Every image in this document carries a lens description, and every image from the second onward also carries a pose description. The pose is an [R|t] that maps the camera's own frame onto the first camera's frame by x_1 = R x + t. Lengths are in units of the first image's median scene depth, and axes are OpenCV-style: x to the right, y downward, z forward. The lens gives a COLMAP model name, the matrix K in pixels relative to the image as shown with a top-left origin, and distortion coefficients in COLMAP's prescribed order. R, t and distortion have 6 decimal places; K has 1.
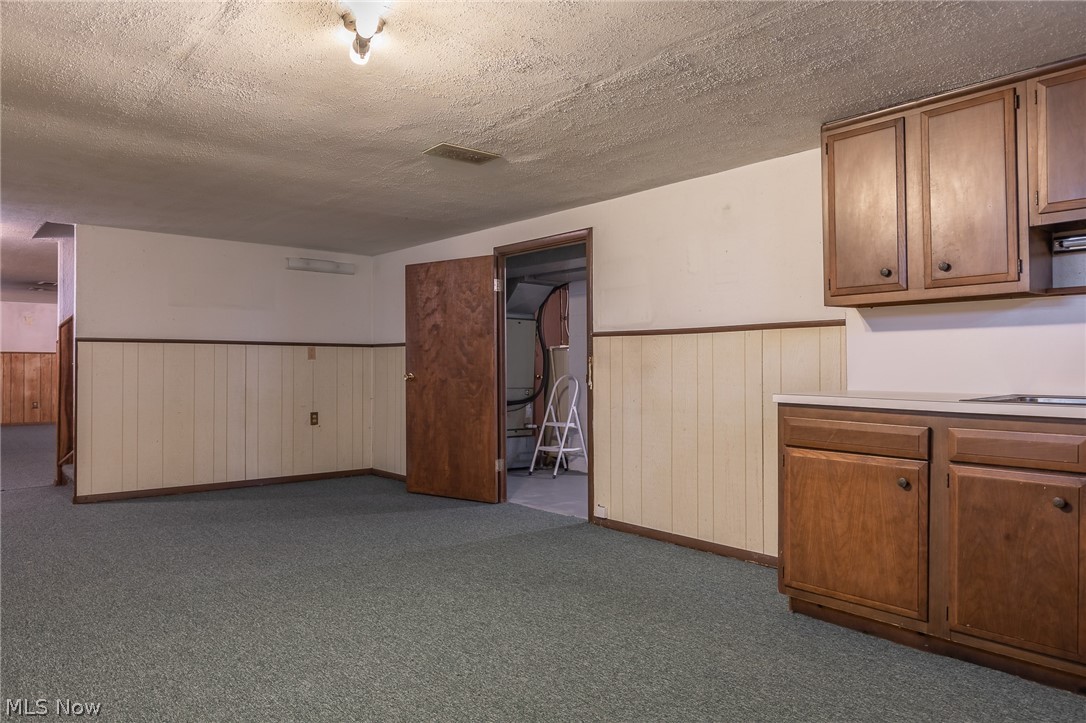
lens RADIAL K [[741.9, 0, 543.0], [0, 741.9, 361.5], [0, 0, 1]] dist [0.003011, -0.000398]
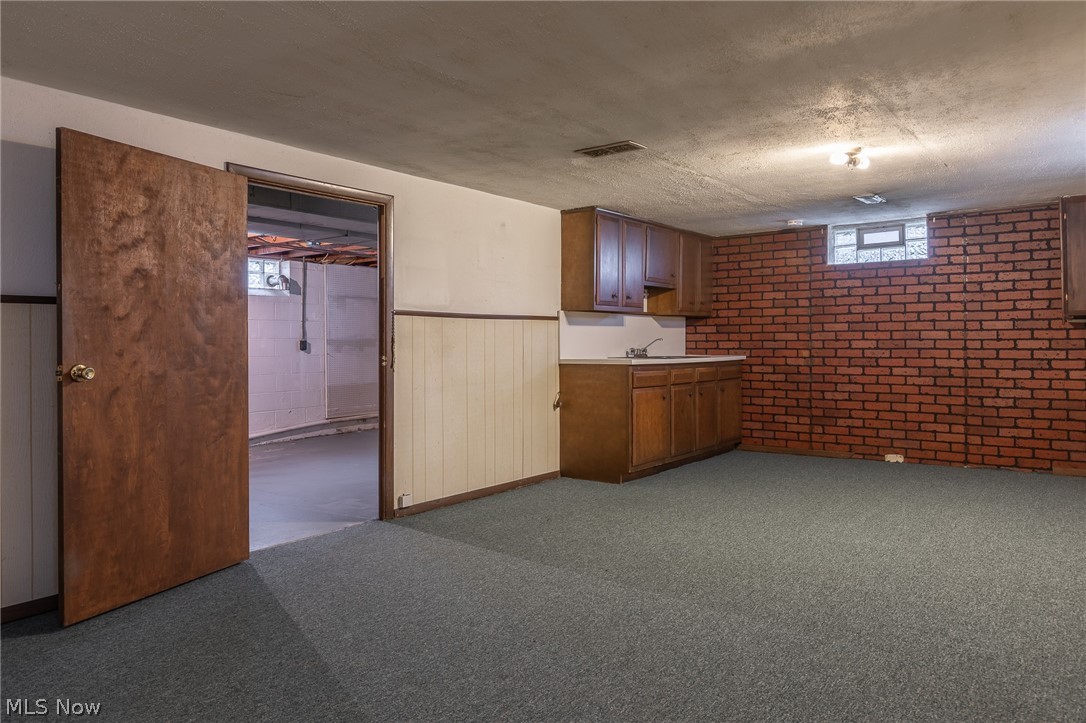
lens RADIAL K [[748.8, 0, 542.9], [0, 748.8, 340.4], [0, 0, 1]] dist [-0.005657, -0.001613]
pose [[-0.235544, 0.011020, 0.971801, -0.741819], [0.006772, 0.999930, -0.009698, 0.007333], [-0.971840, 0.004297, -0.235603, 0.877199]]
